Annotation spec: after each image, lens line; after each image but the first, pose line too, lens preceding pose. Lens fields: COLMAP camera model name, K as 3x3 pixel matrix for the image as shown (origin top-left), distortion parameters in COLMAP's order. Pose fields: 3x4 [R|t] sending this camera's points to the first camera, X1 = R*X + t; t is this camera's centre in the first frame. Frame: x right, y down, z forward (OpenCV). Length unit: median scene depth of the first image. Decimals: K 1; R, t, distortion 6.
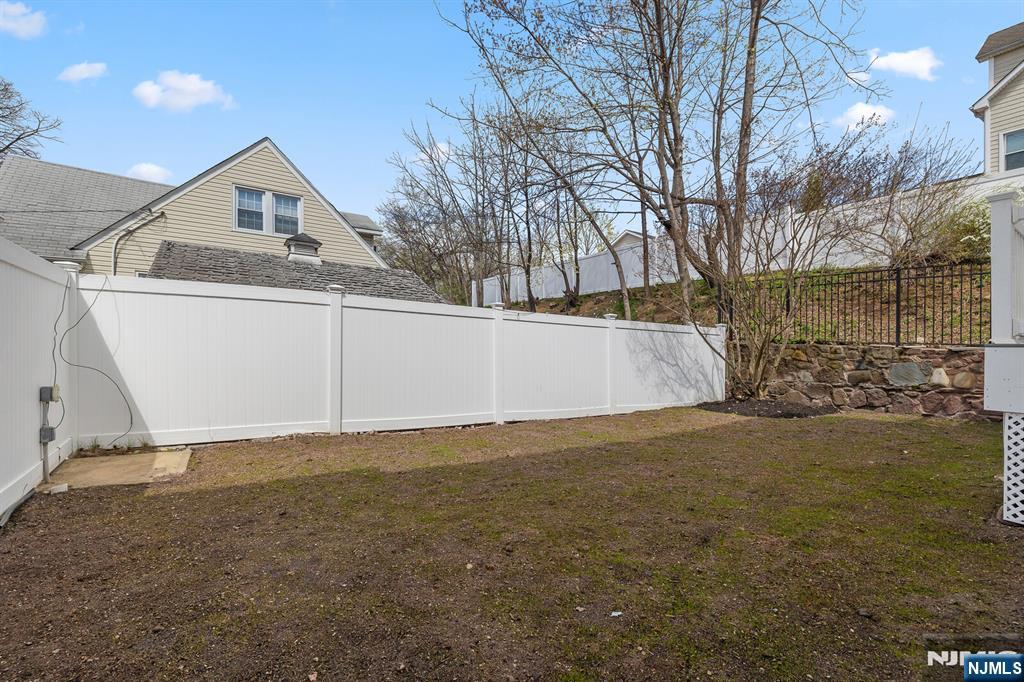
lens RADIAL K [[444.3, 0, 512.0], [0, 444.3, 341.0], [0, 0, 1]] dist [-0.003426, -0.000156]
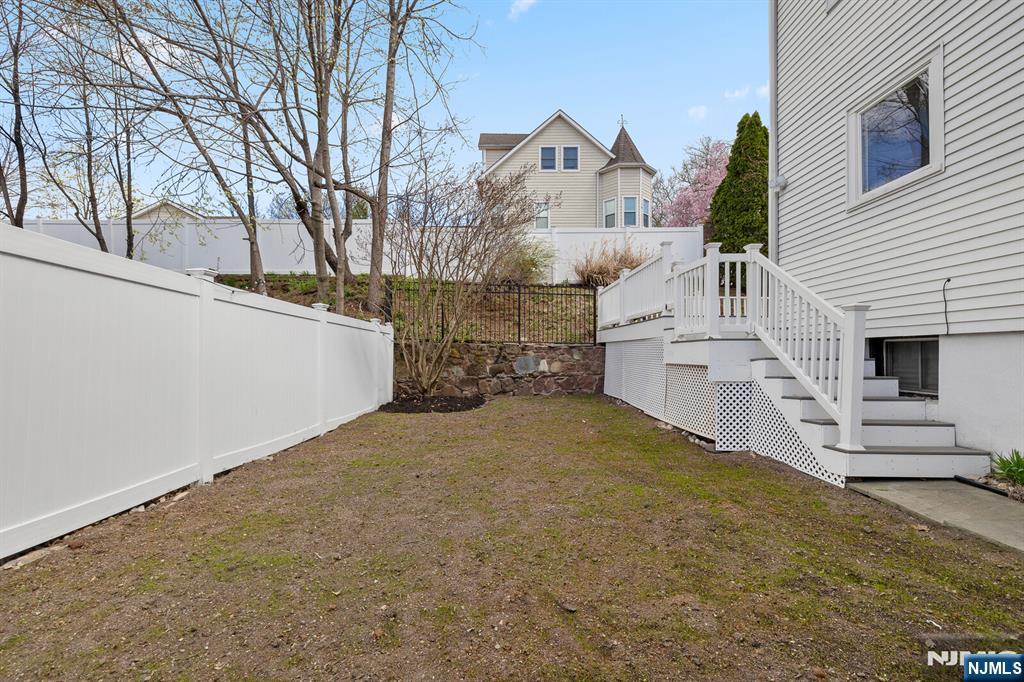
lens RADIAL K [[444.3, 0, 512.0], [0, 444.3, 341.0], [0, 0, 1]] dist [-0.003426, -0.000156]
pose [[0.542753, 0.001828, 0.839891, -0.256975], [0.001291, 0.999995, -0.003010, 0.006572], [-0.839892, 0.002718, 0.542747, 0.311870]]
